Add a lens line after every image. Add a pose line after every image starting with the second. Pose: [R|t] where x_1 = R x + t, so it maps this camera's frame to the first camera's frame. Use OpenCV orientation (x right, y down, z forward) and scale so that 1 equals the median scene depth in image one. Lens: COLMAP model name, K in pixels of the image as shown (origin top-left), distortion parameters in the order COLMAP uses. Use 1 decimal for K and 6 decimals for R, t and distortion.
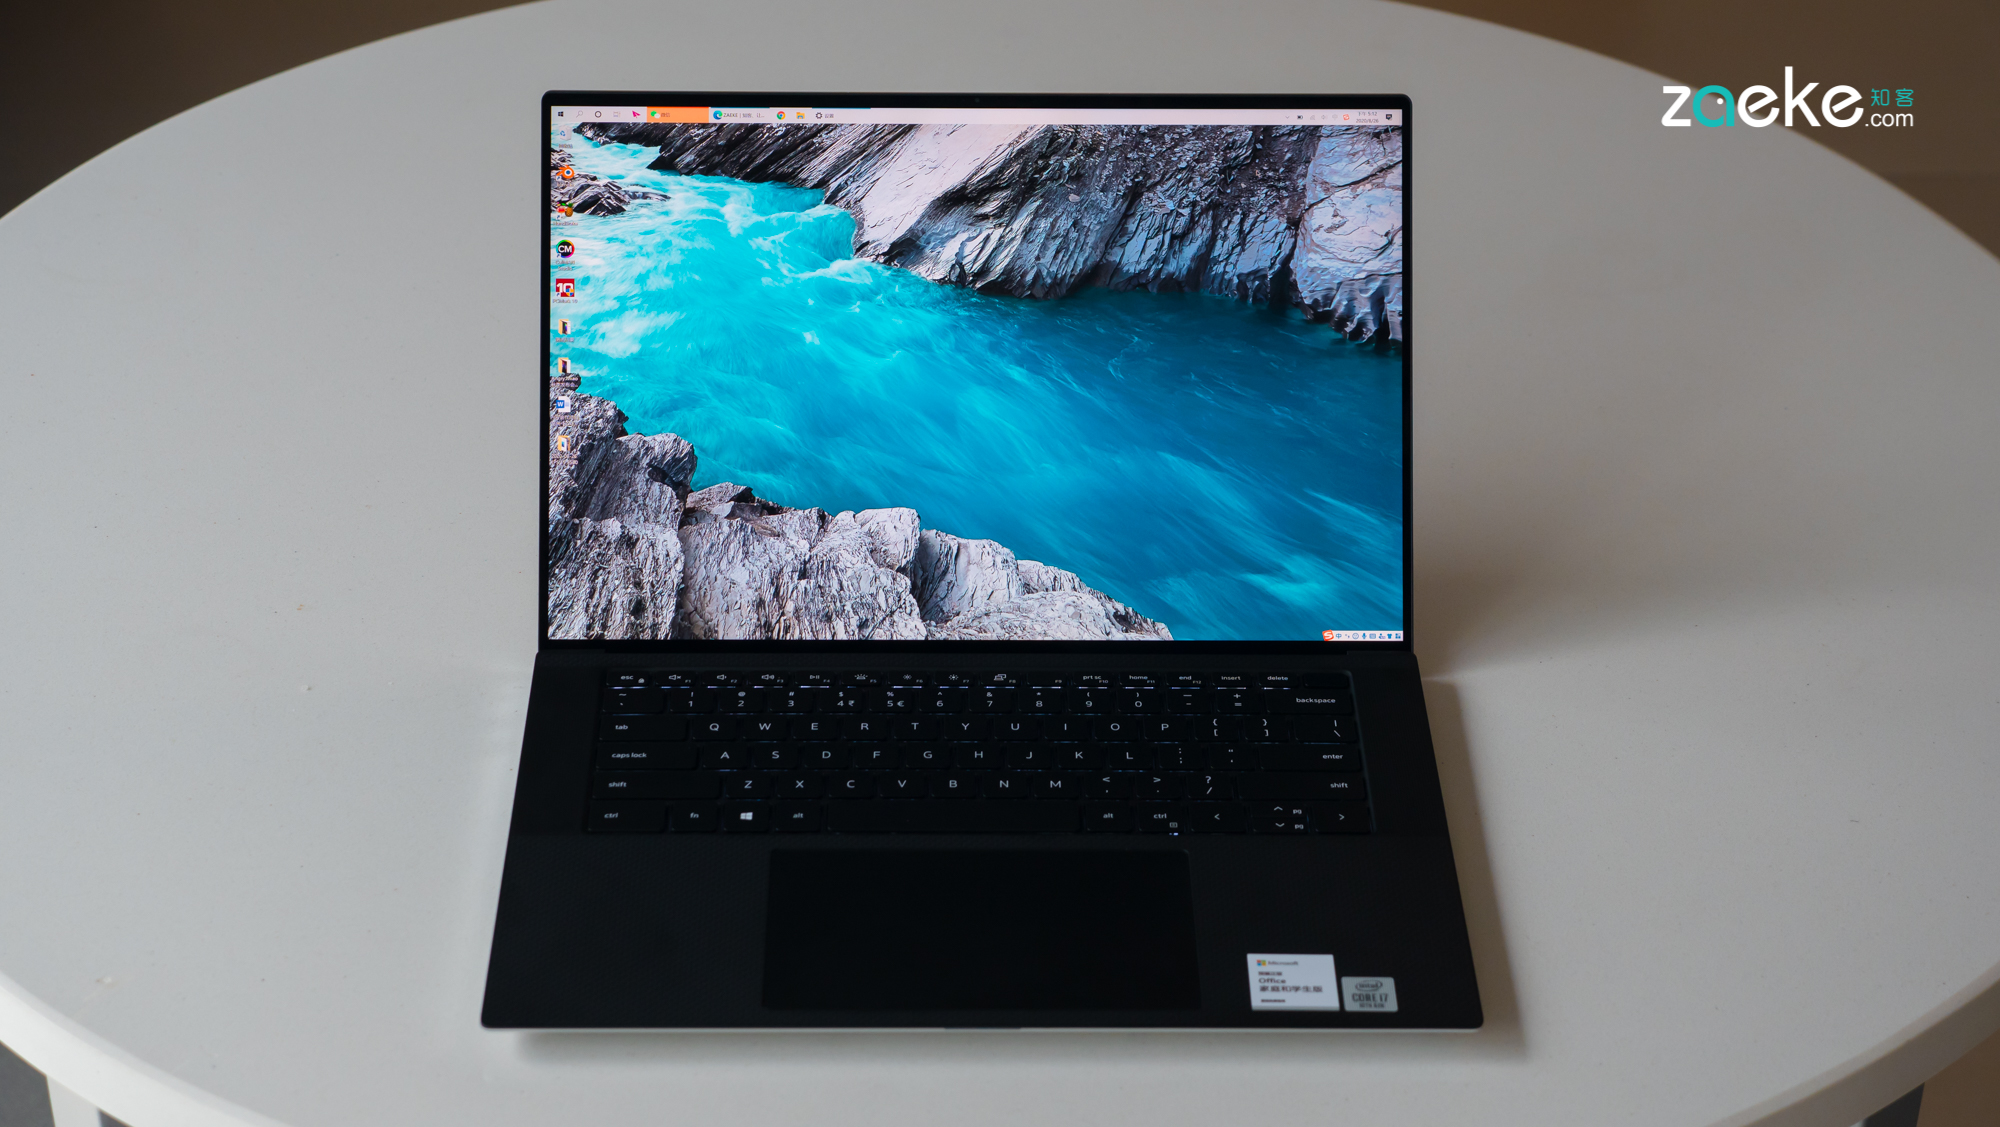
lens RADIAL K [[3938.0, 0, 1000.0], [0, 3938.0, 563.5], [0, 0, 1]] dist [0.178818, 0.077813]
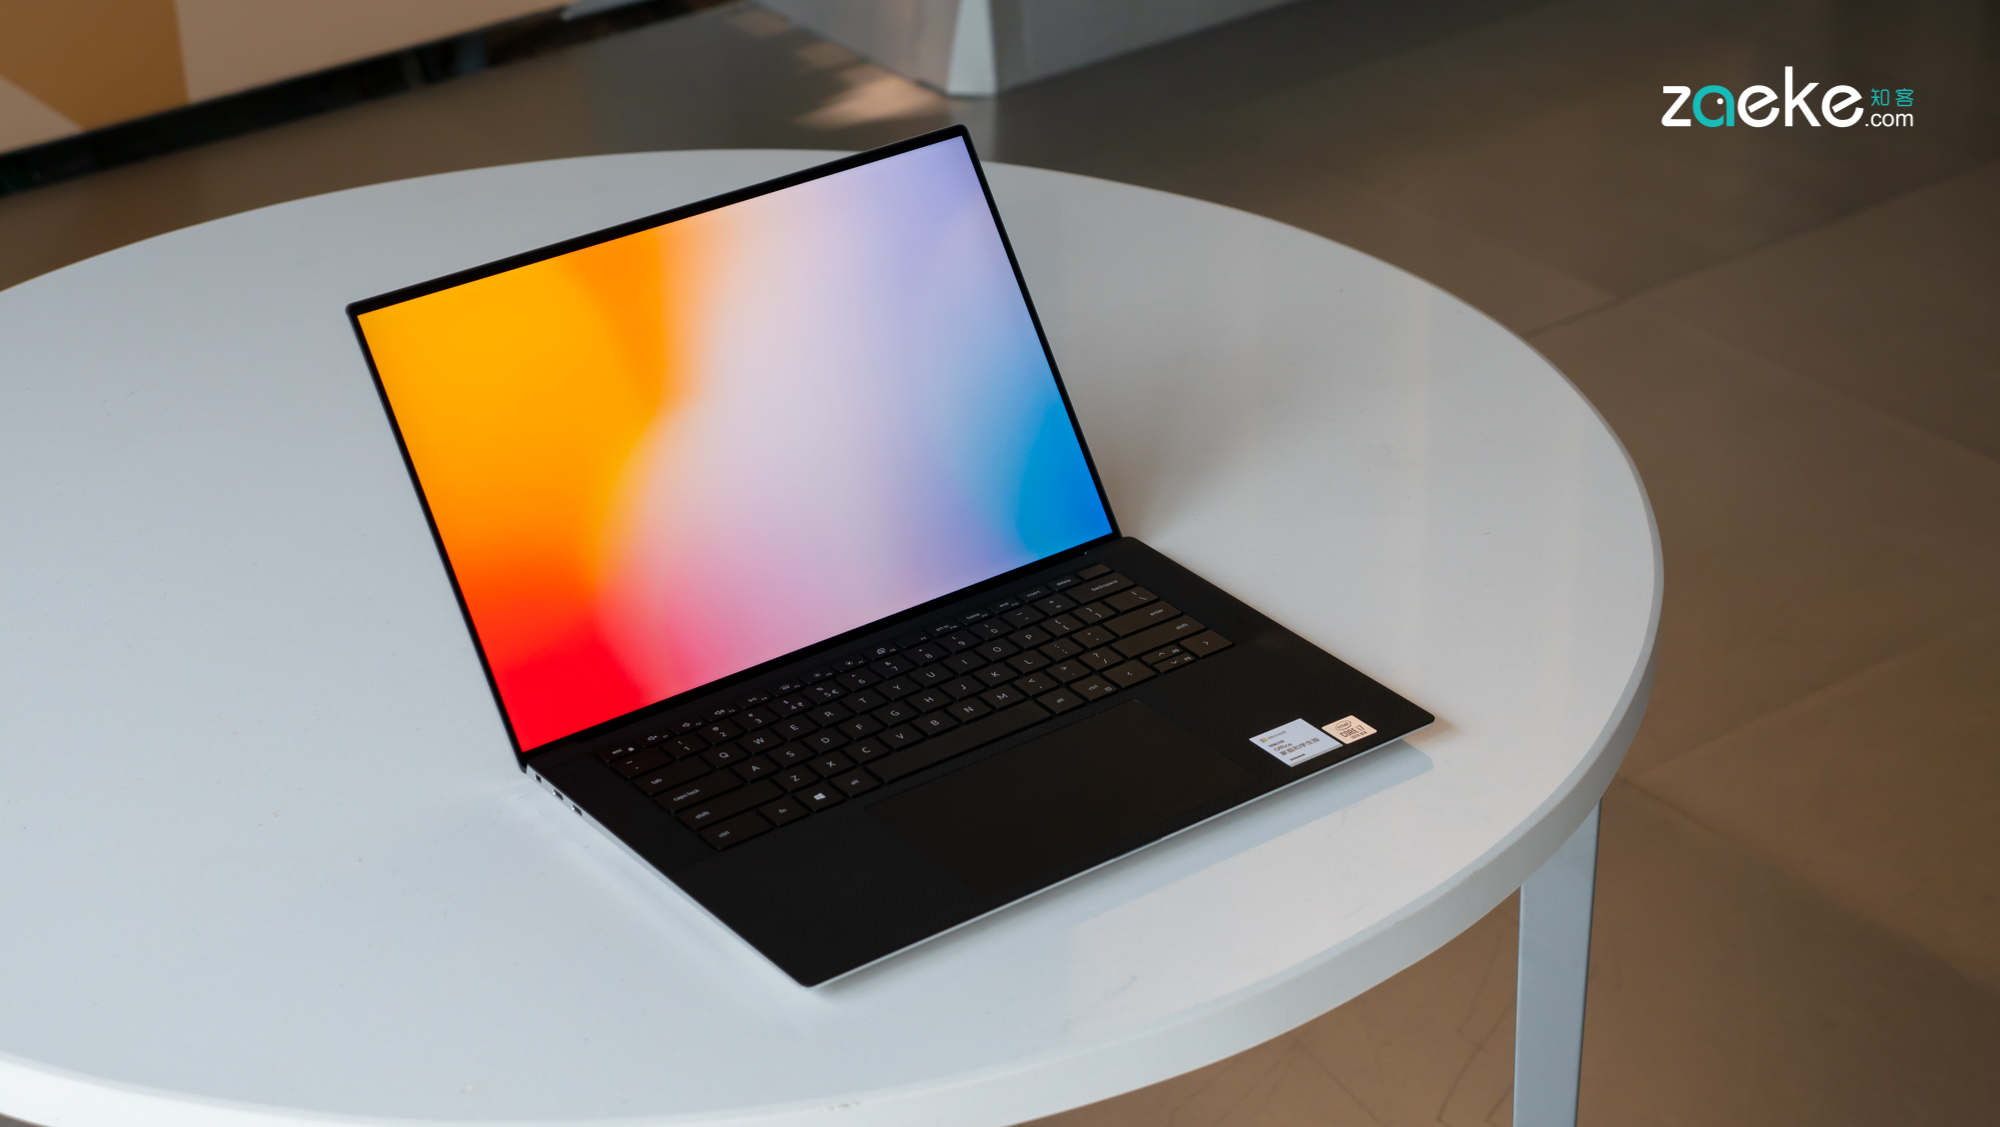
lens RADIAL K [[3938.0, 0, 1000.0], [0, 3938.0, 563.5], [0, 0, 1]] dist [0.178818, 0.077813]
pose [[0.809538, -0.302279, 0.503265, -0.602245], [0.344307, 0.938804, 0.010037, 0.004536], [-0.475501, 0.165152, 0.864074, -0.072697]]
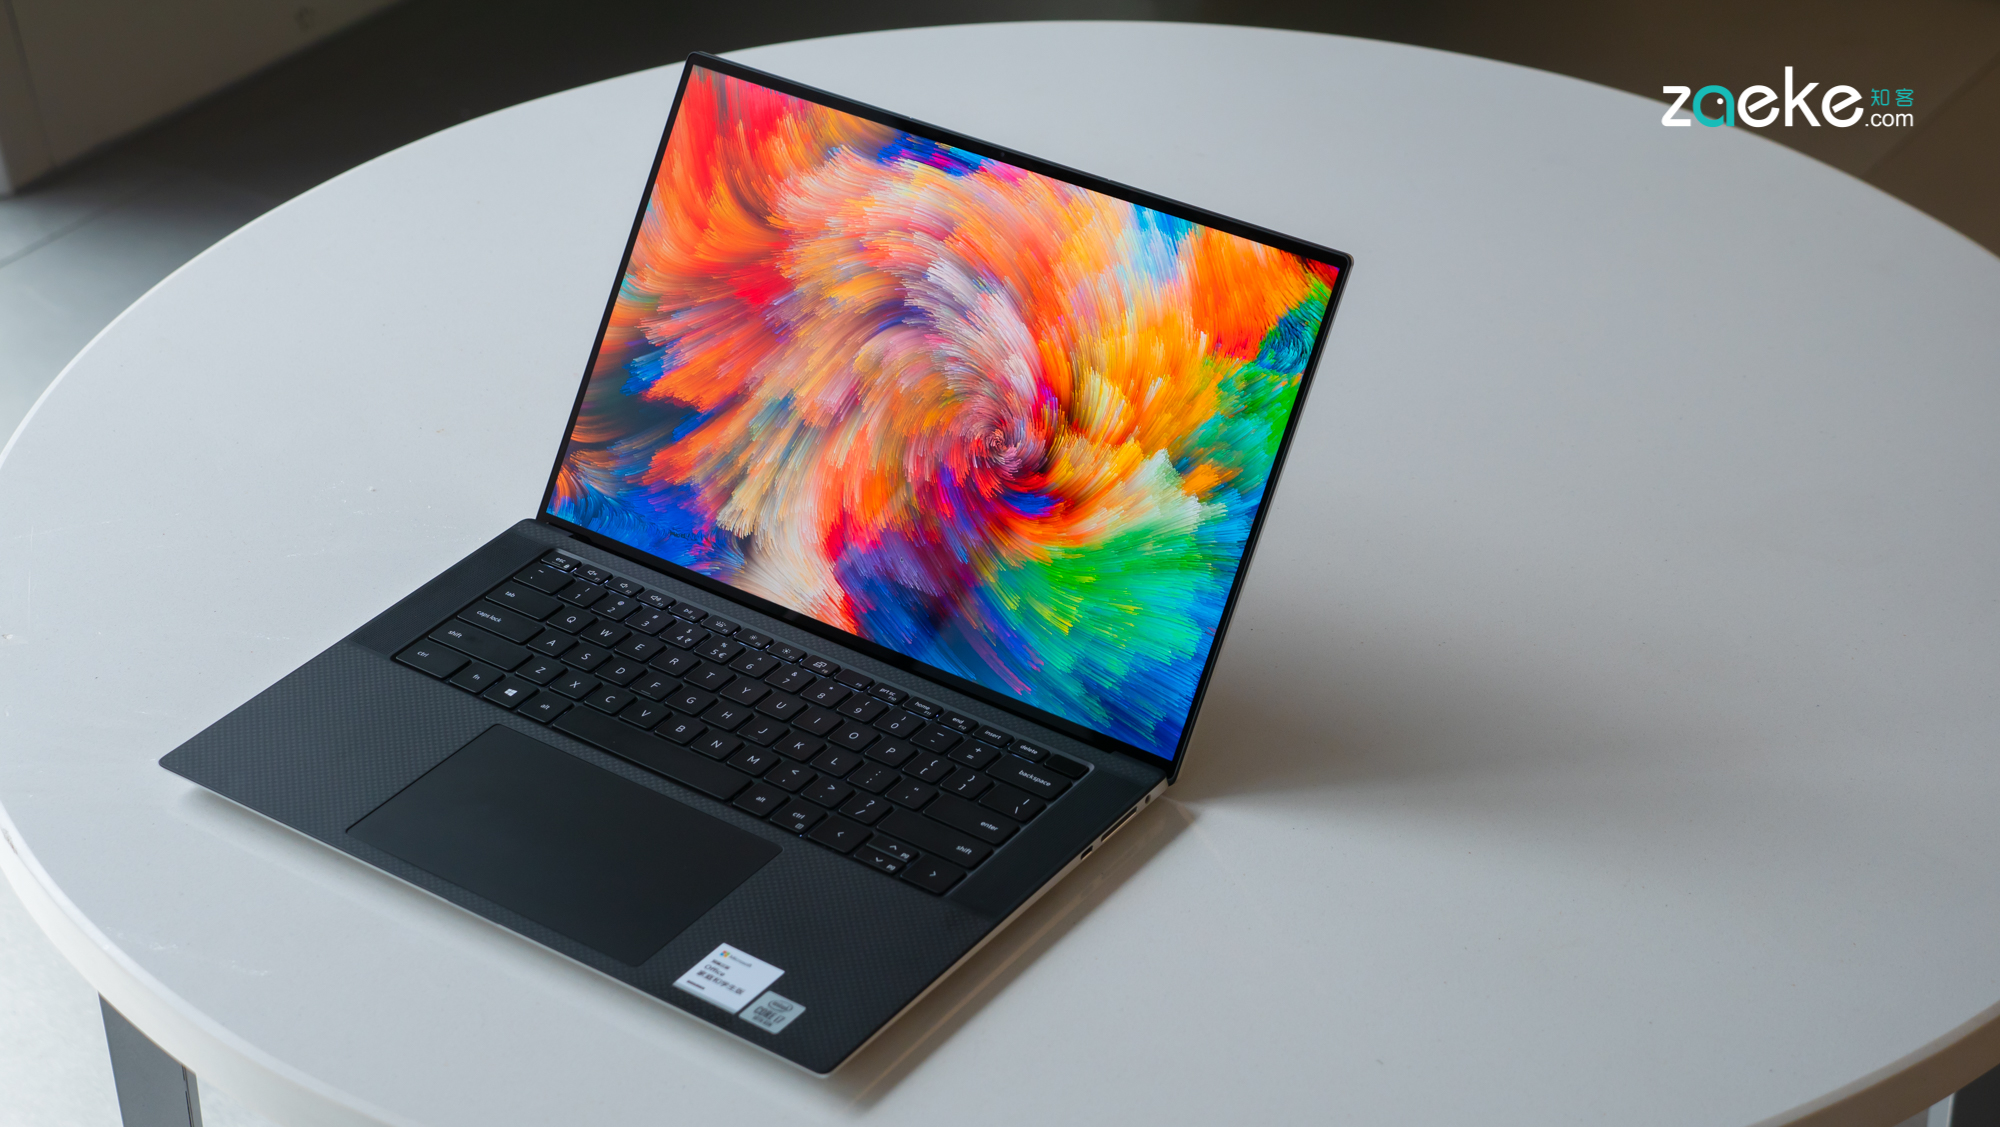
lens RADIAL K [[3938.0, 0, 1000.0], [0, 3938.0, 563.5], [0, 0, 1]] dist [0.178818, 0.077813]
pose [[0.802573, 0.302557, -0.514136, 0.617783], [-0.309079, 0.948041, 0.075423, -0.099218], [0.510242, 0.098376, 0.854386, 0.104218]]
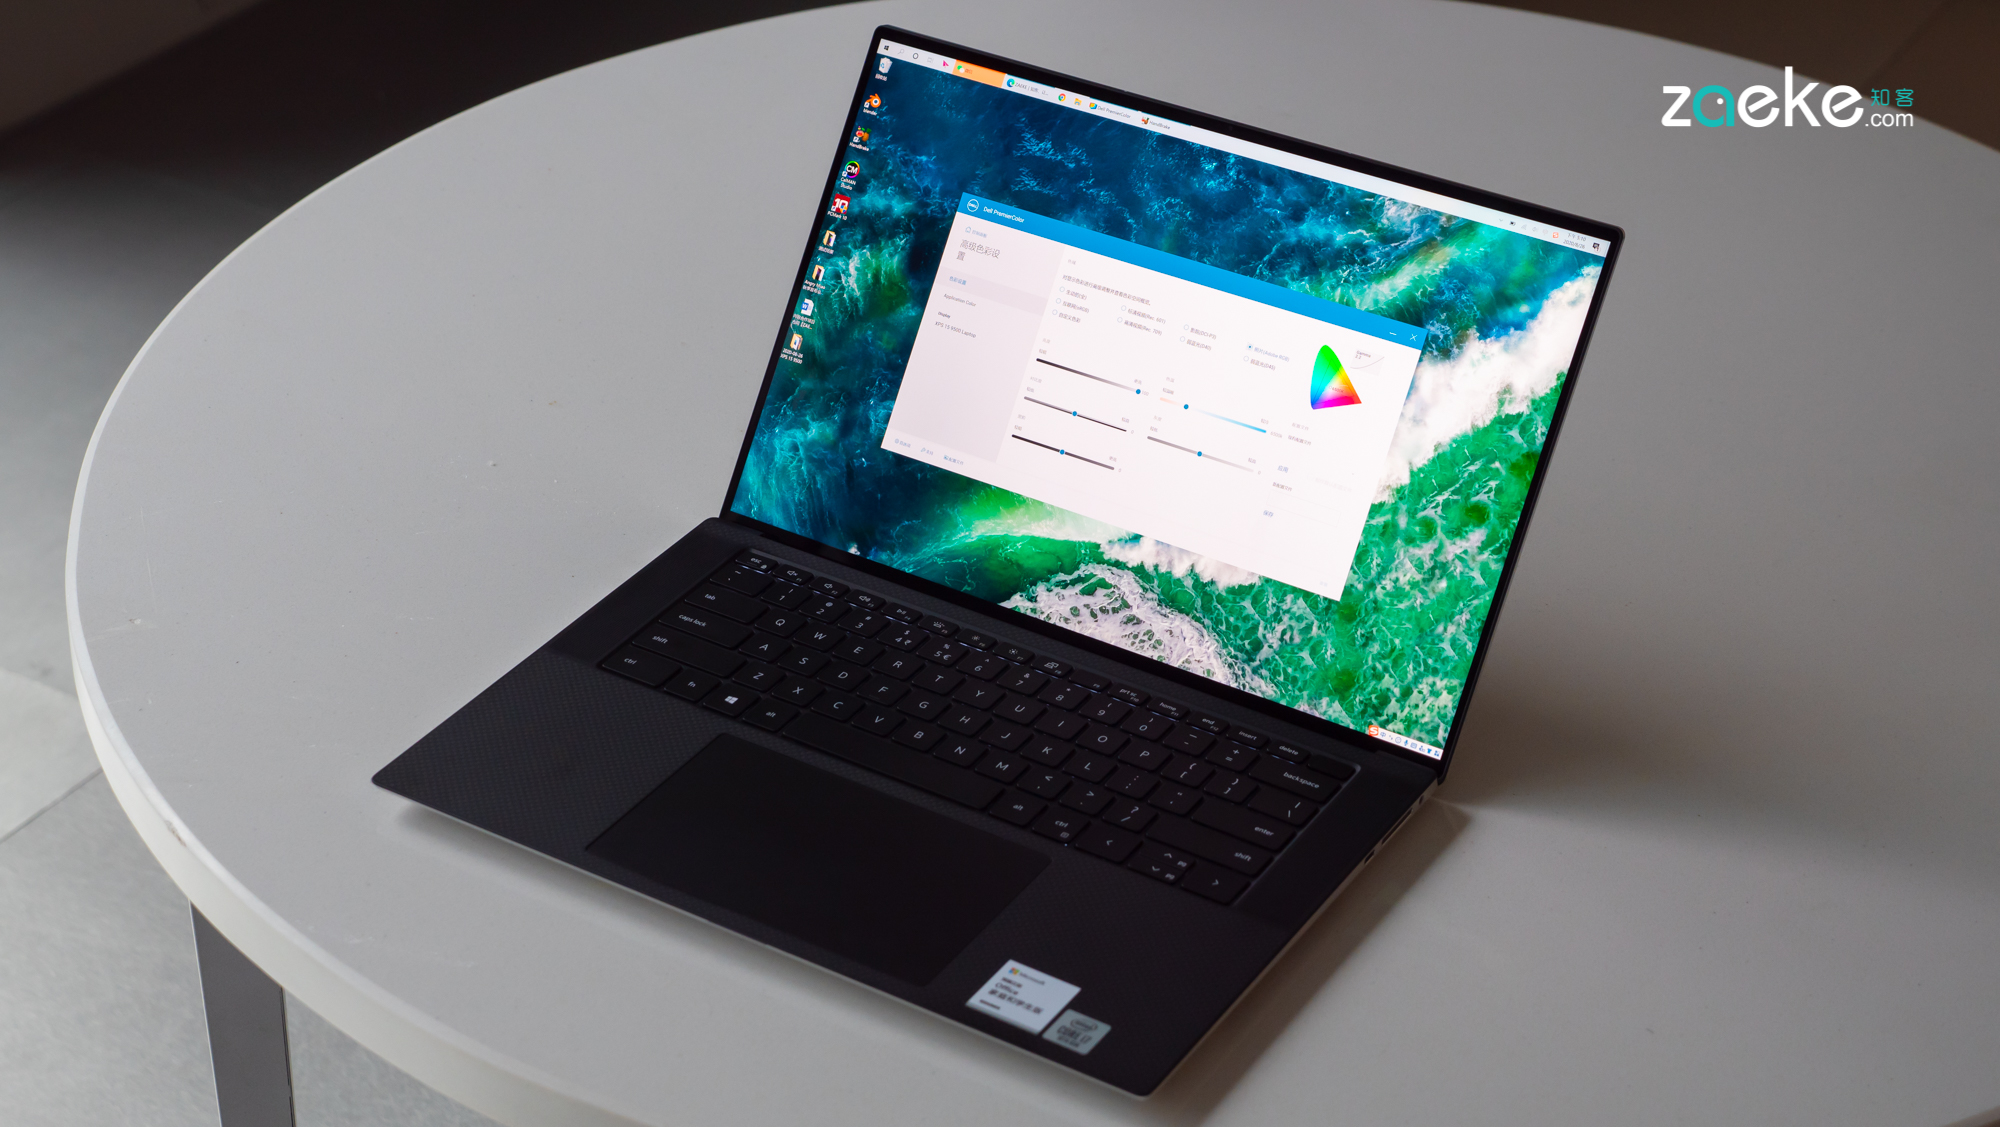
lens RADIAL K [[3938.0, 0, 1000.0], [0, 3938.0, 563.5], [0, 0, 1]] dist [0.178818, 0.077813]
pose [[0.840721, 0.289595, -0.457518, 0.475883], [-0.299306, 0.952683, 0.053024, -0.049580], [0.451225, 0.092359, 0.887618, 0.081469]]
